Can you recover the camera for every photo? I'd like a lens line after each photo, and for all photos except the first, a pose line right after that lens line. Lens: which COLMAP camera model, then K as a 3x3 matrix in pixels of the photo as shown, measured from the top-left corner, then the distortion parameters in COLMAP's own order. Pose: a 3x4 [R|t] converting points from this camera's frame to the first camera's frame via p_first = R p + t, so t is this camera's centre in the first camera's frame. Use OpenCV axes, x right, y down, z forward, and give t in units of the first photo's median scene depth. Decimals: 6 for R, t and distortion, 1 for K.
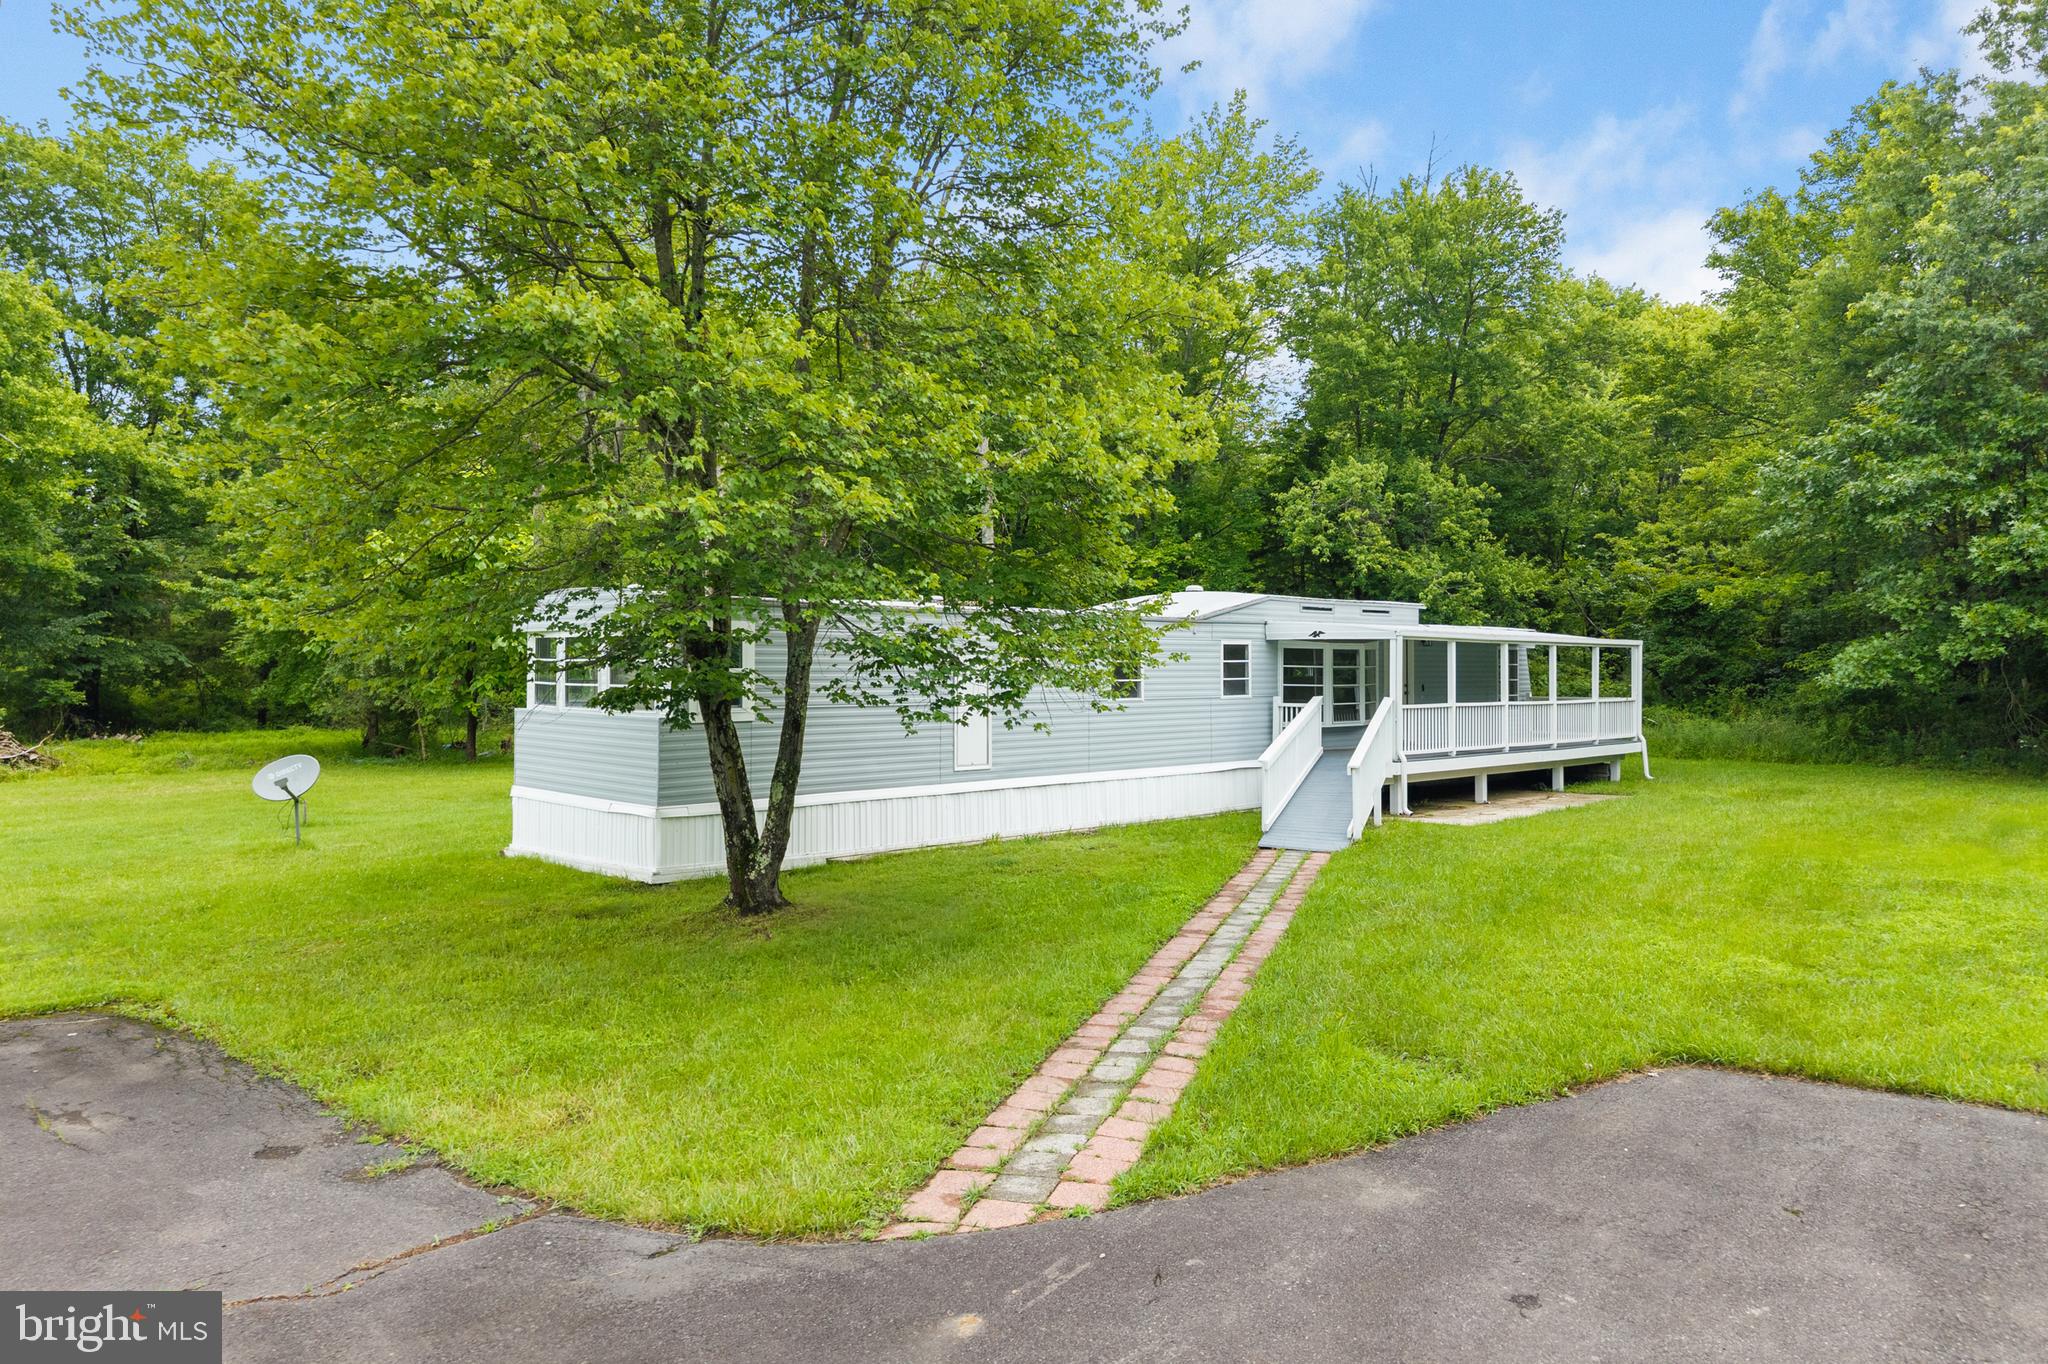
lens RADIAL K [[1369.5, 0, 1032.1], [0, 1369.5, 674.2], [0, 0, 1]] dist [0.040895, -0.043564]
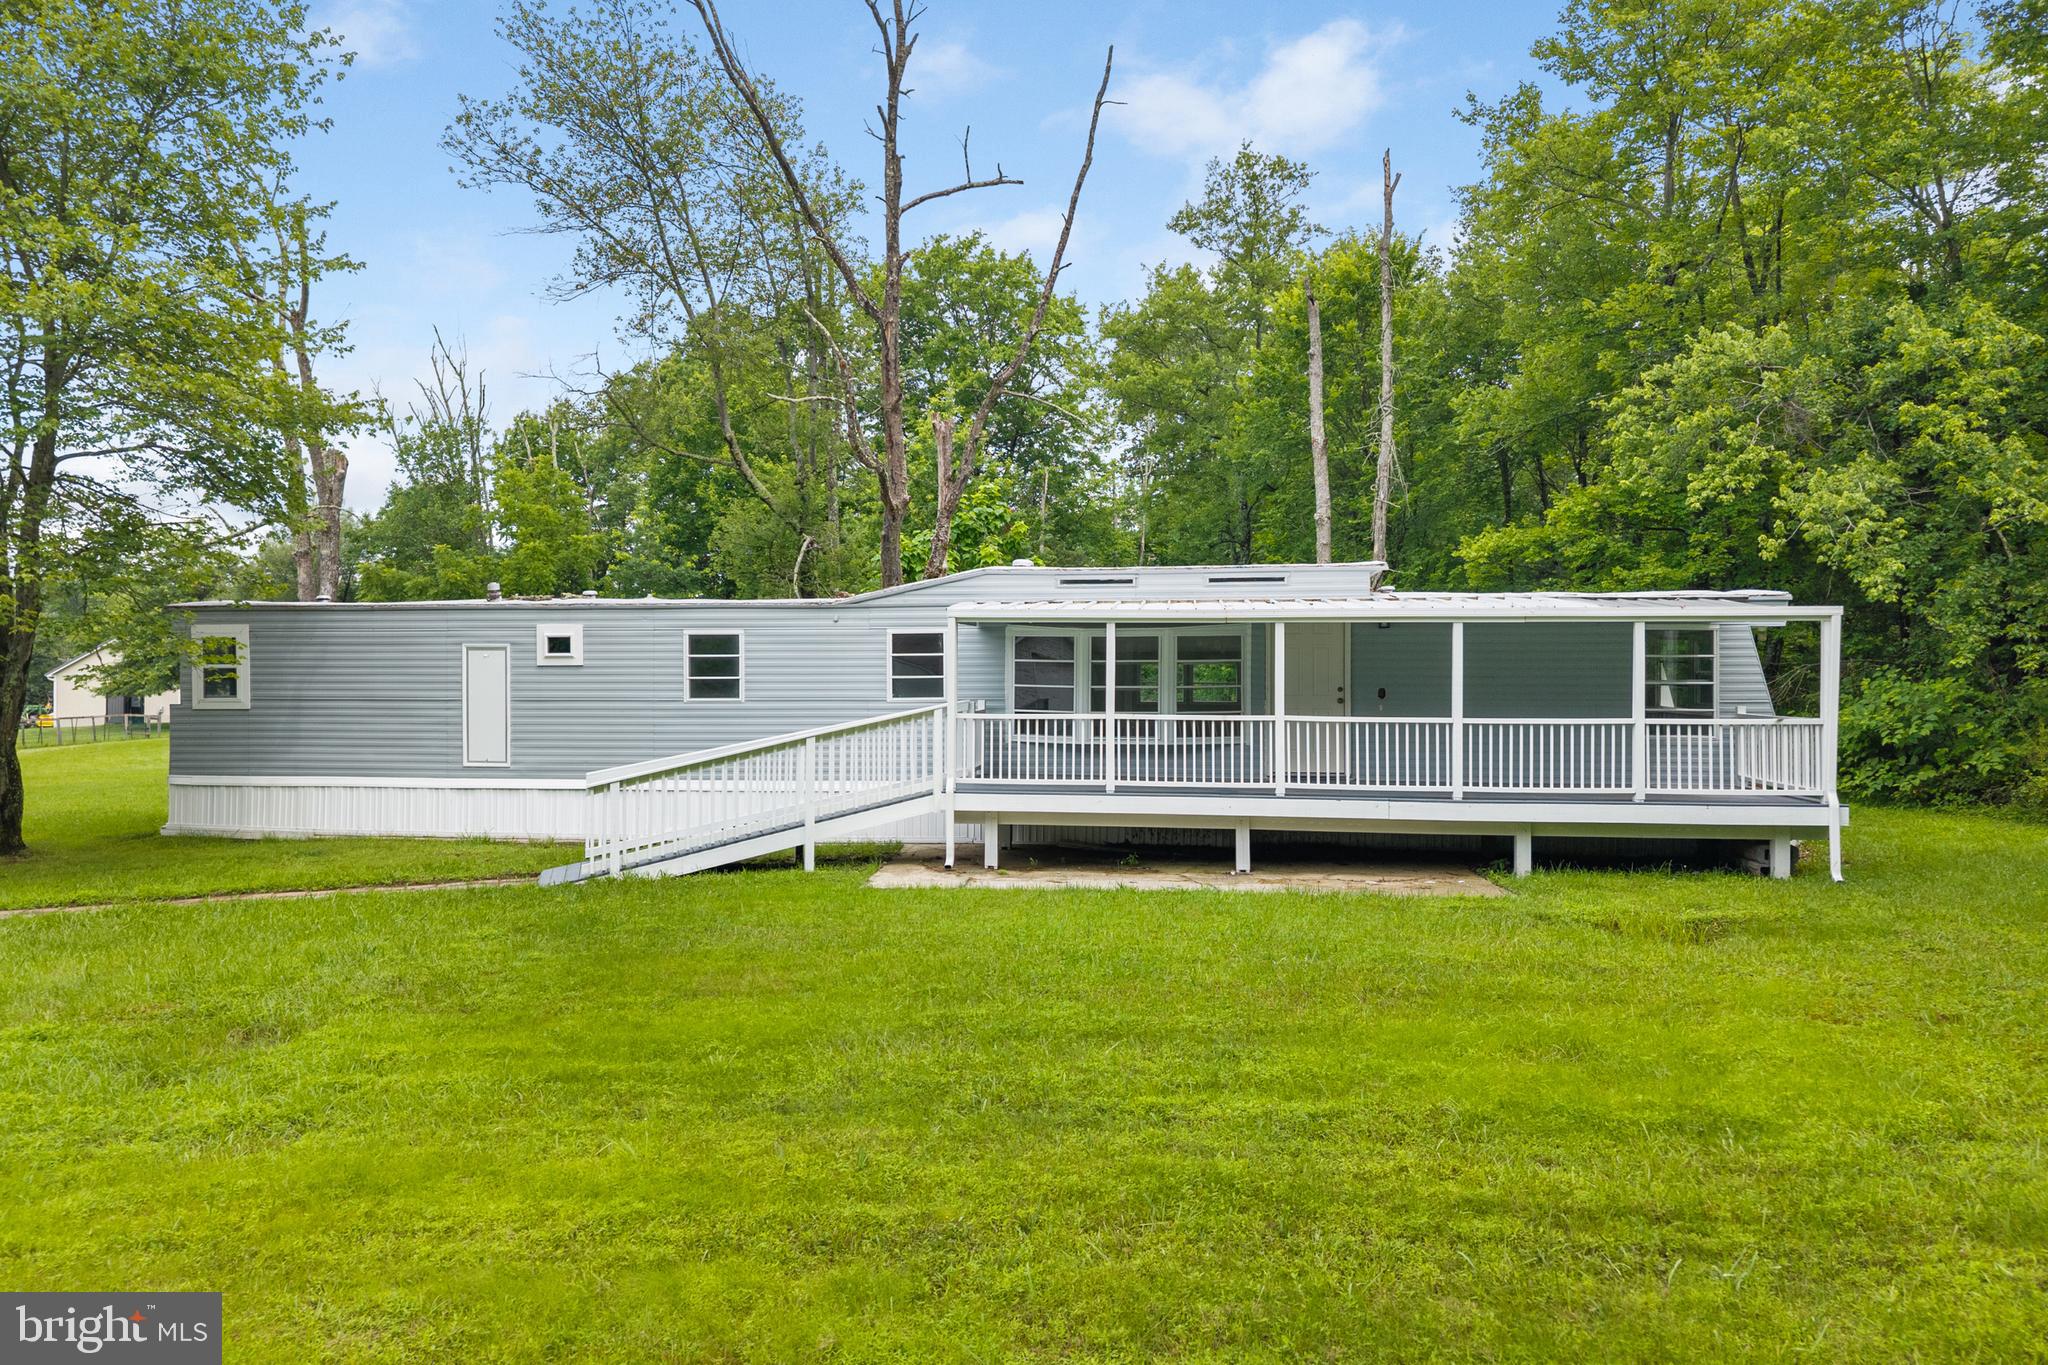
lens RADIAL K [[1369.5, 0, 1032.1], [0, 1369.5, 674.7], [0, 0, 1]] dist [0.040895, -0.043564]
pose [[0.636079, 0.001678, -0.771622, 0.713364], [-0.000812, 0.999999, 0.001505, 0.000226], [0.771623, -0.000331, 0.636080, 0.488774]]
